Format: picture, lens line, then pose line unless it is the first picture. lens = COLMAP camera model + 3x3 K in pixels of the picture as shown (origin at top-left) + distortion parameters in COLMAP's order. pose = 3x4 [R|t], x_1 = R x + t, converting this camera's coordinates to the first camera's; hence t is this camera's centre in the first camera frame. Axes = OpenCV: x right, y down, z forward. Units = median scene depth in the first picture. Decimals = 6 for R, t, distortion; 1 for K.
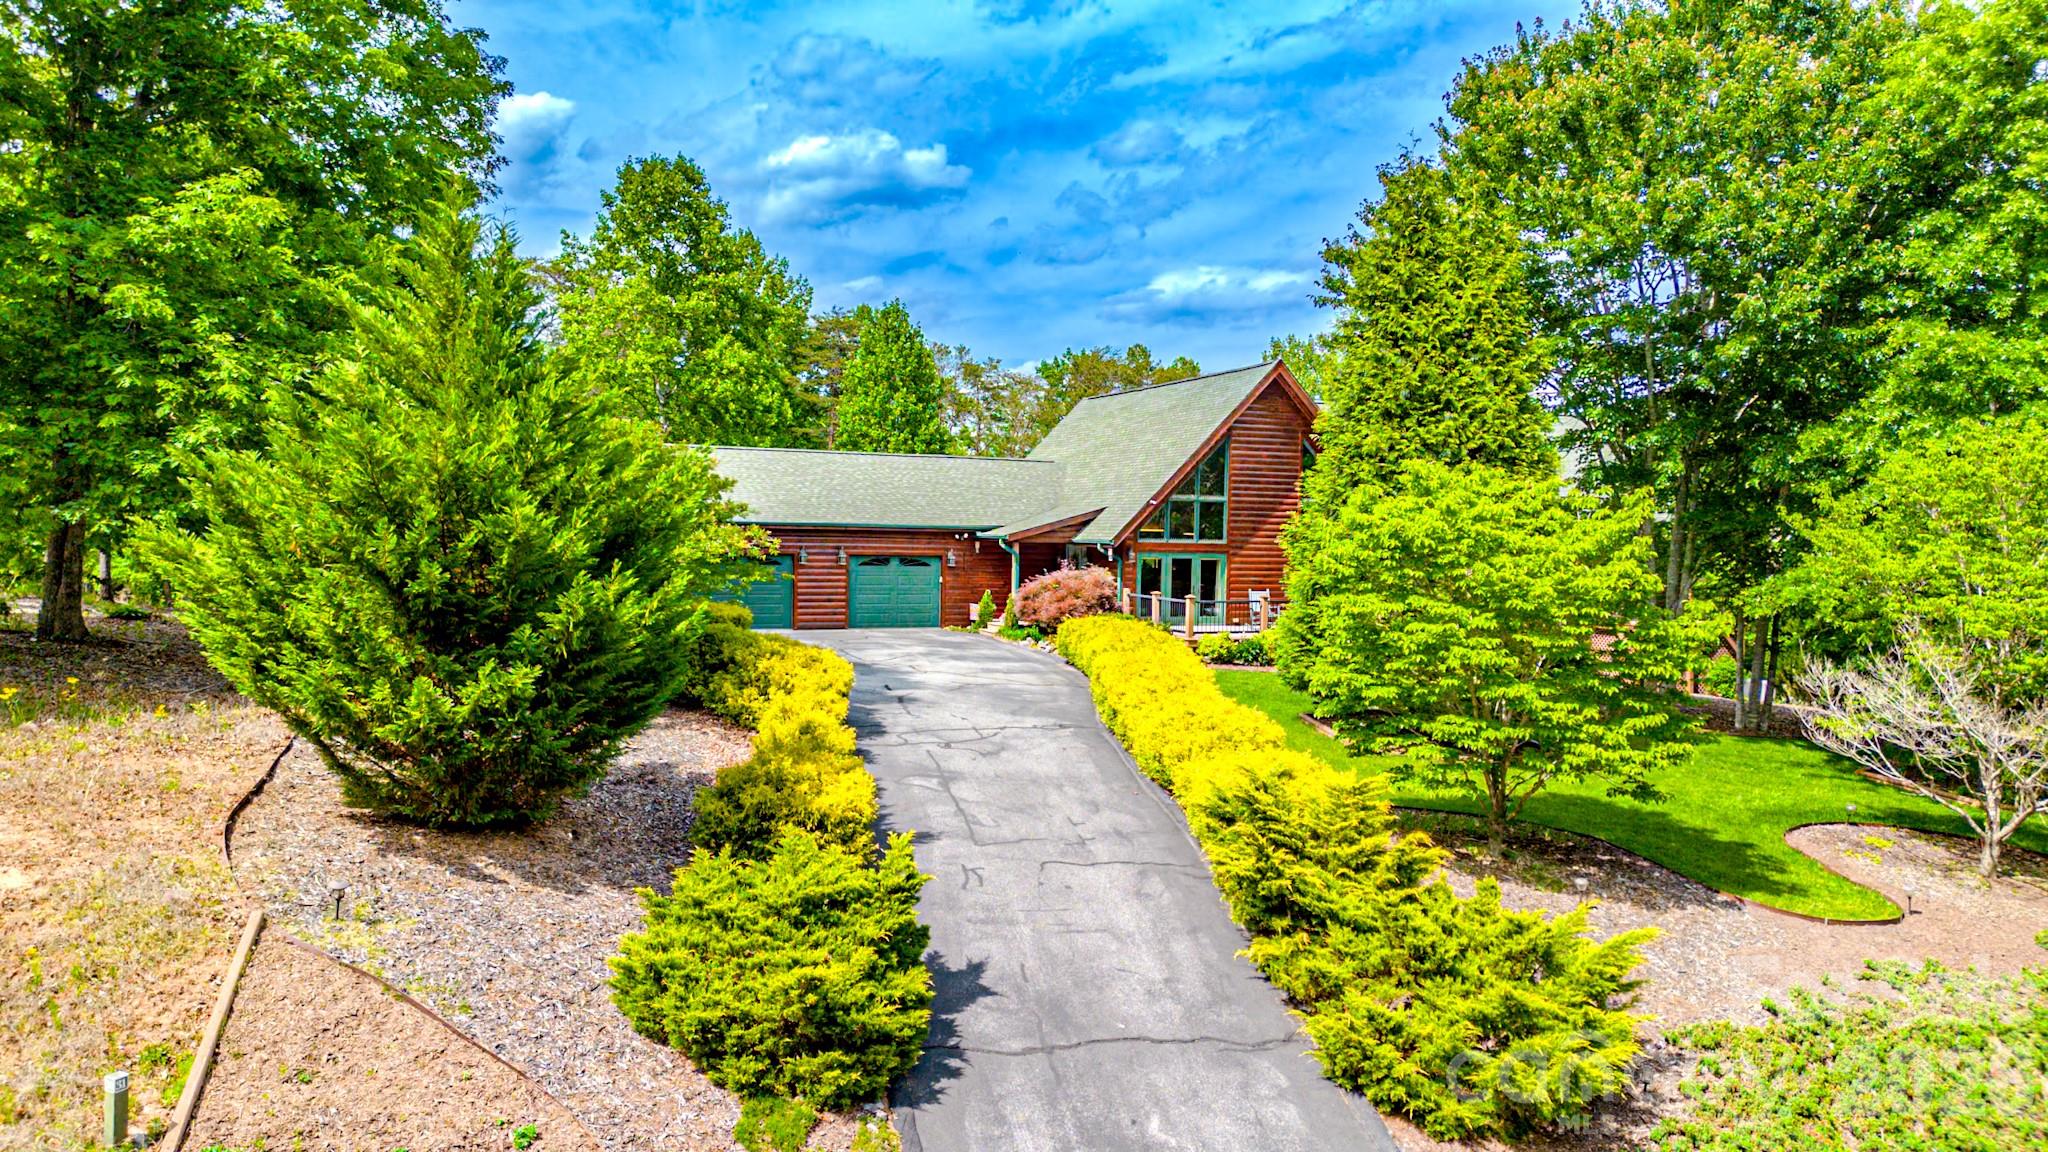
lens RADIAL K [[1432.1, 0, 1021.0], [0, 1432.1, 571.0], [0, 0, 1]] dist [0.067161, -0.041984]
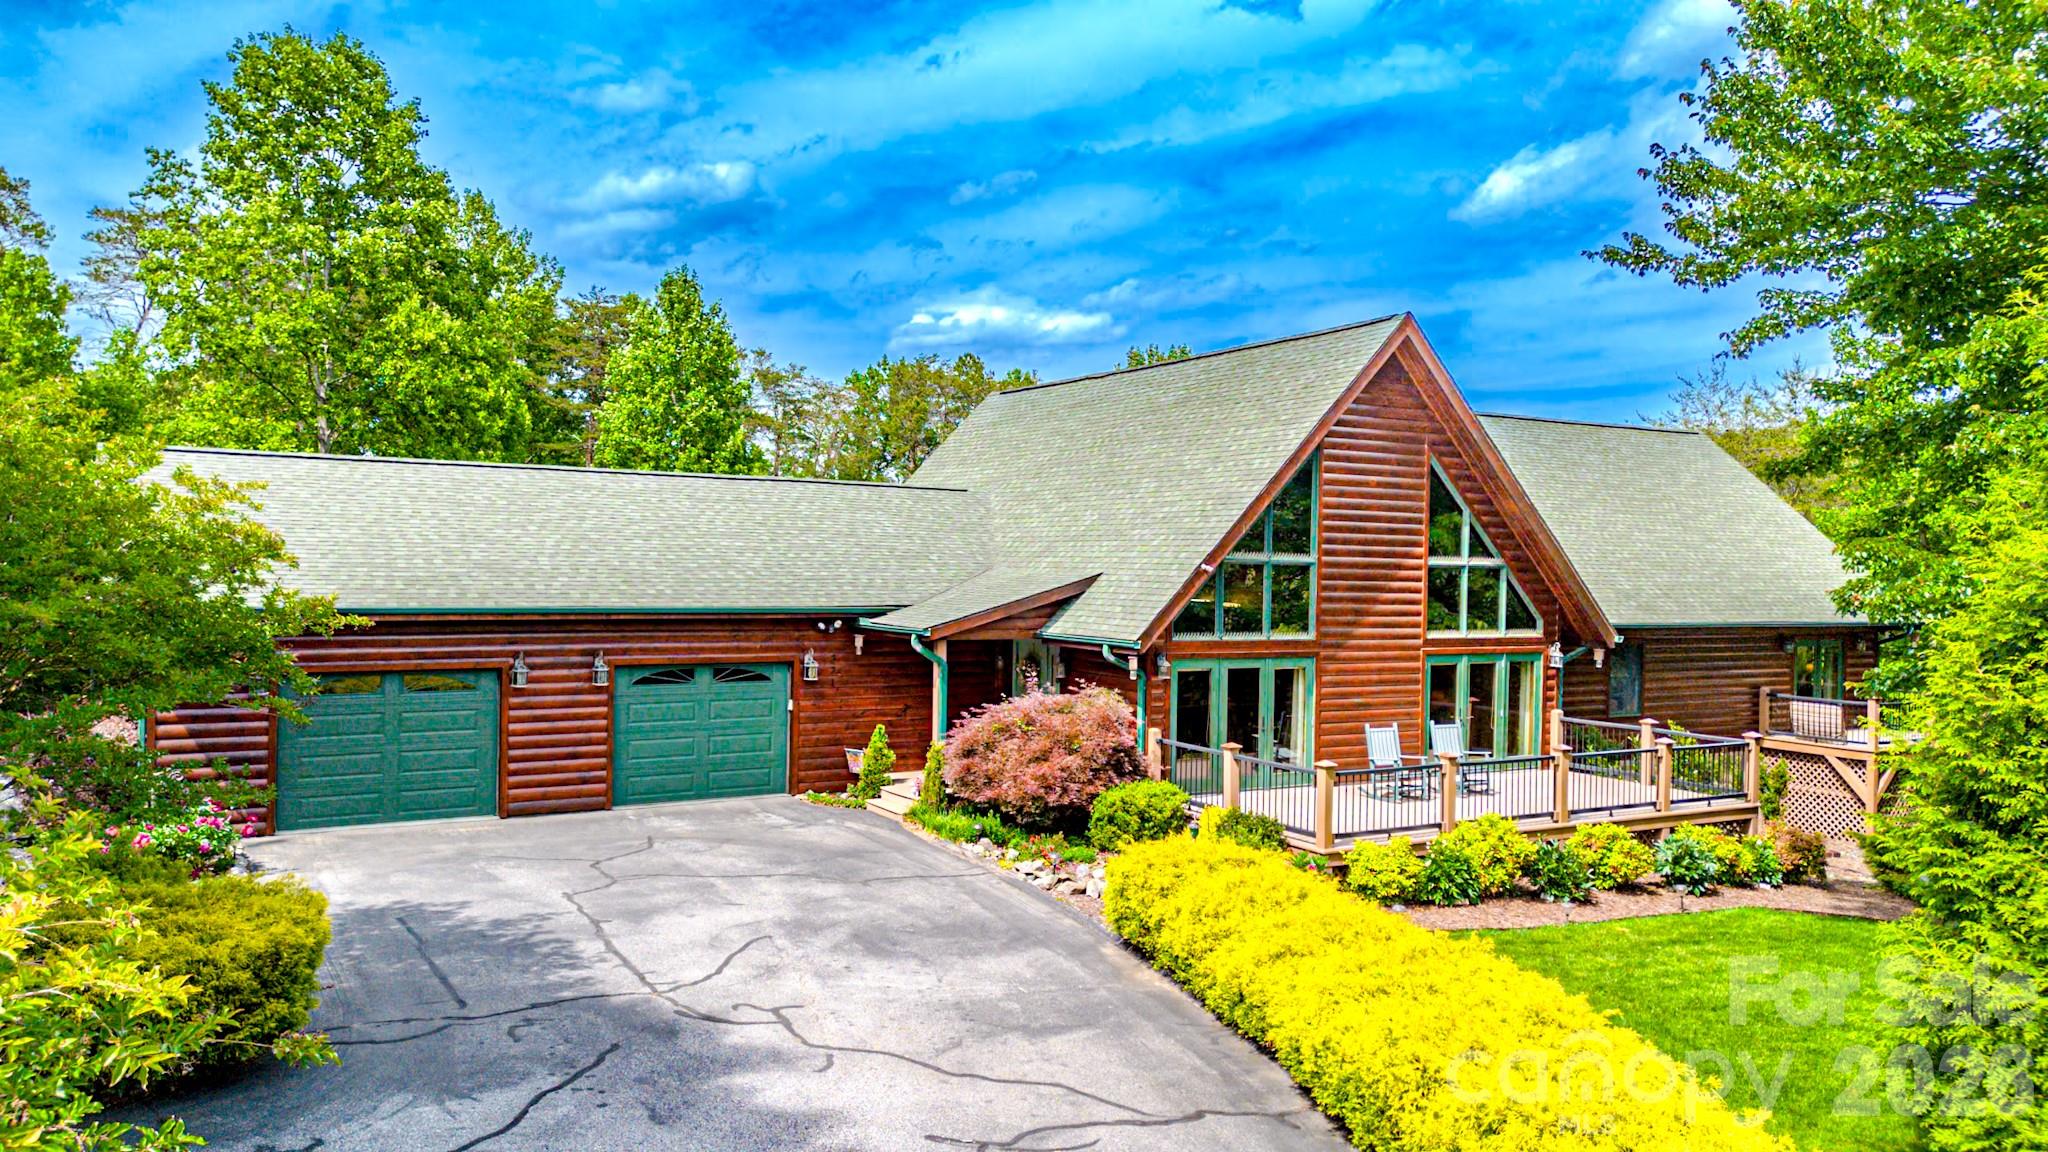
lens RADIAL K [[1432.1, 0, 1021.0], [0, 1432.1, 571.0], [0, 0, 1]] dist [0.067161, -0.041984]
pose [[0.987608, 0.000478, 0.156941, -0.055995], [0.002907, 0.999768, -0.021334, -0.033428], [-0.156914, 0.021526, 0.987378, 0.458218]]
